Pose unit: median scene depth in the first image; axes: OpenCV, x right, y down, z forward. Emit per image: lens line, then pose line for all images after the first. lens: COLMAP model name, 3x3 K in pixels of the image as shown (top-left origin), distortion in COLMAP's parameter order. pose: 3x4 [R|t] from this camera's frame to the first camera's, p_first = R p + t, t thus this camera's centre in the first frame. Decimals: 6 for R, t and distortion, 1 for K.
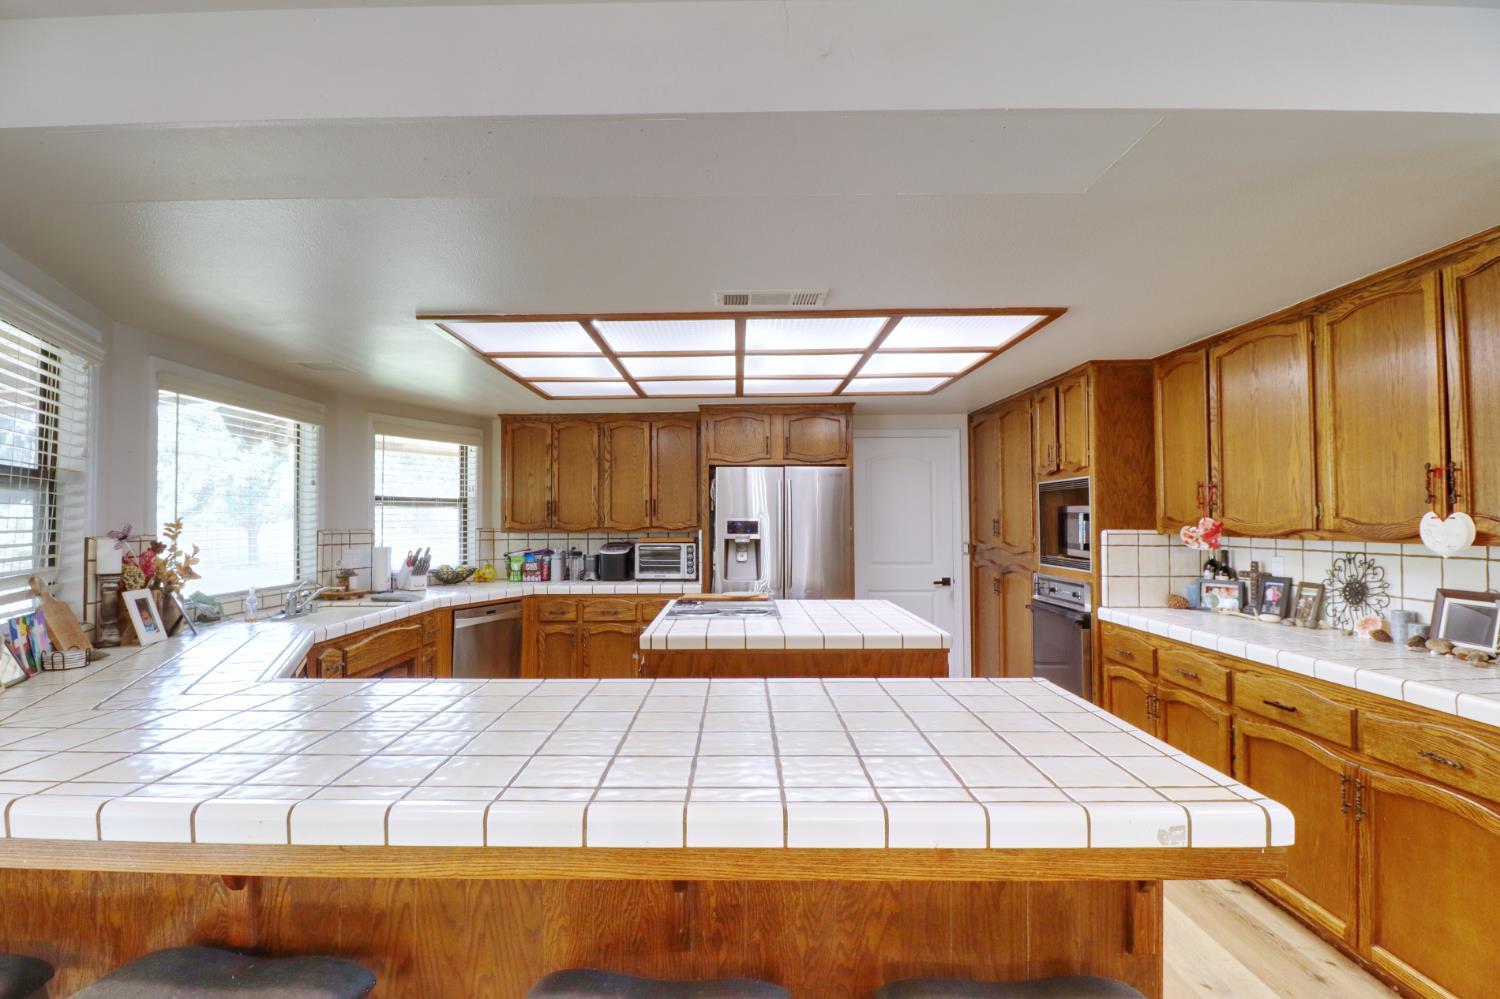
lens RADIAL K [[723.1, 0, 750.0], [0, 723.1, 499.5], [0, 0, 1]] dist [-0.000082, -0.000427]
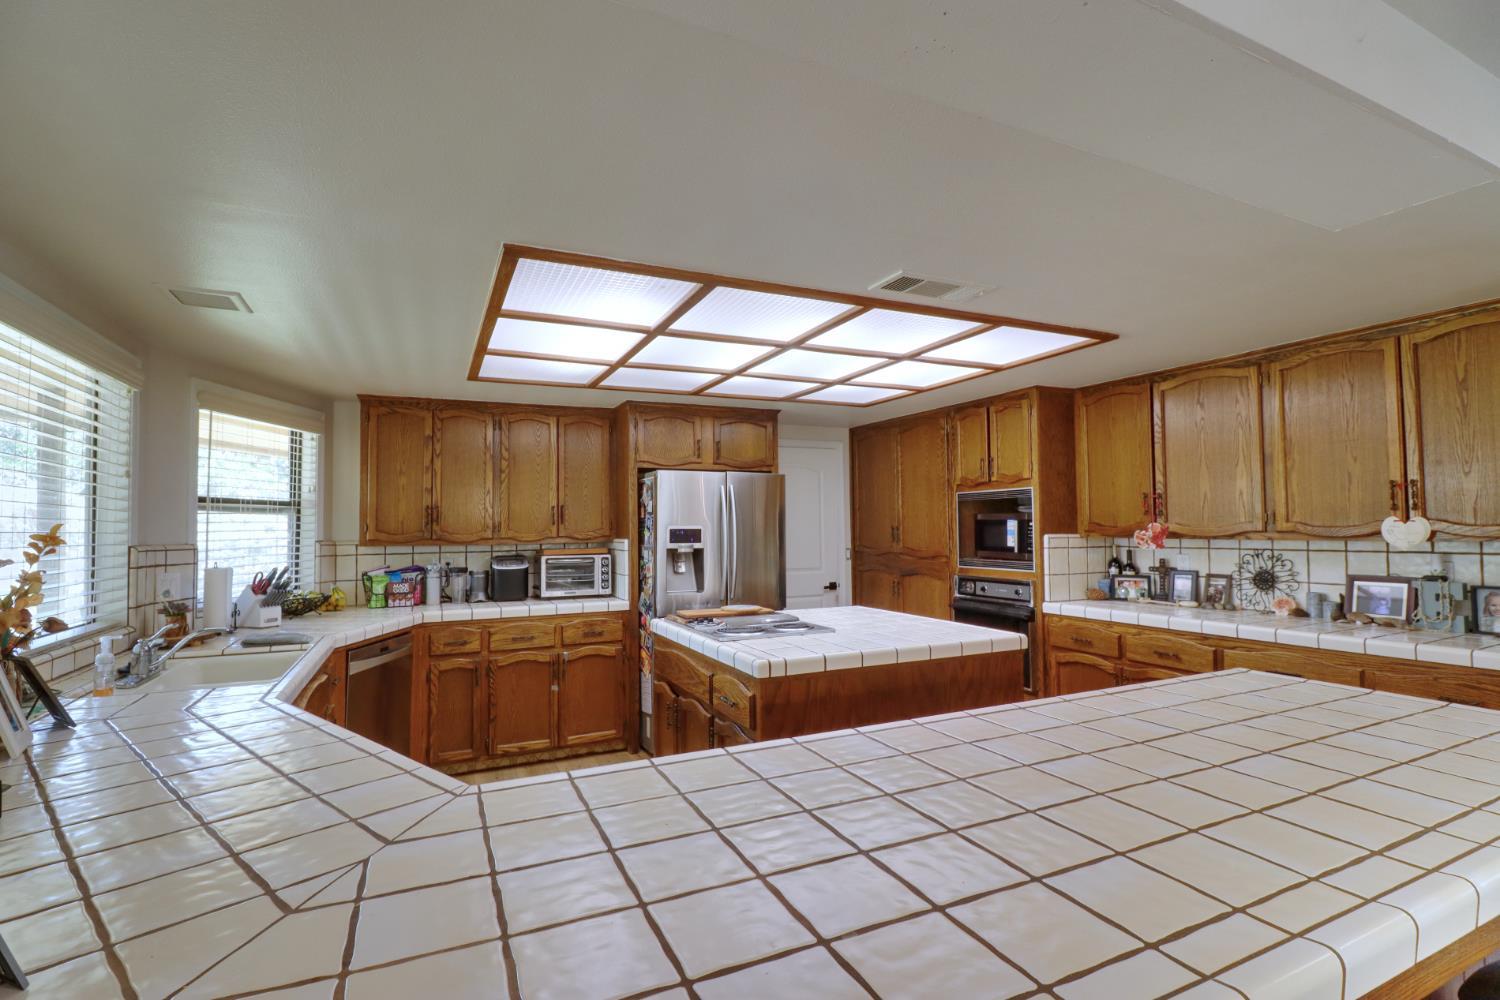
lens RADIAL K [[693.5, 0, 750.0], [0, 693.5, 500.0], [0, 0, 1]] dist [-0.000118, 0.000100]
pose [[0.905390, 0.012292, 0.424403, -0.395819], [-0.005900, 0.999849, -0.016372, 0.008433], [-0.424540, 0.012319, 0.905325, 0.202999]]
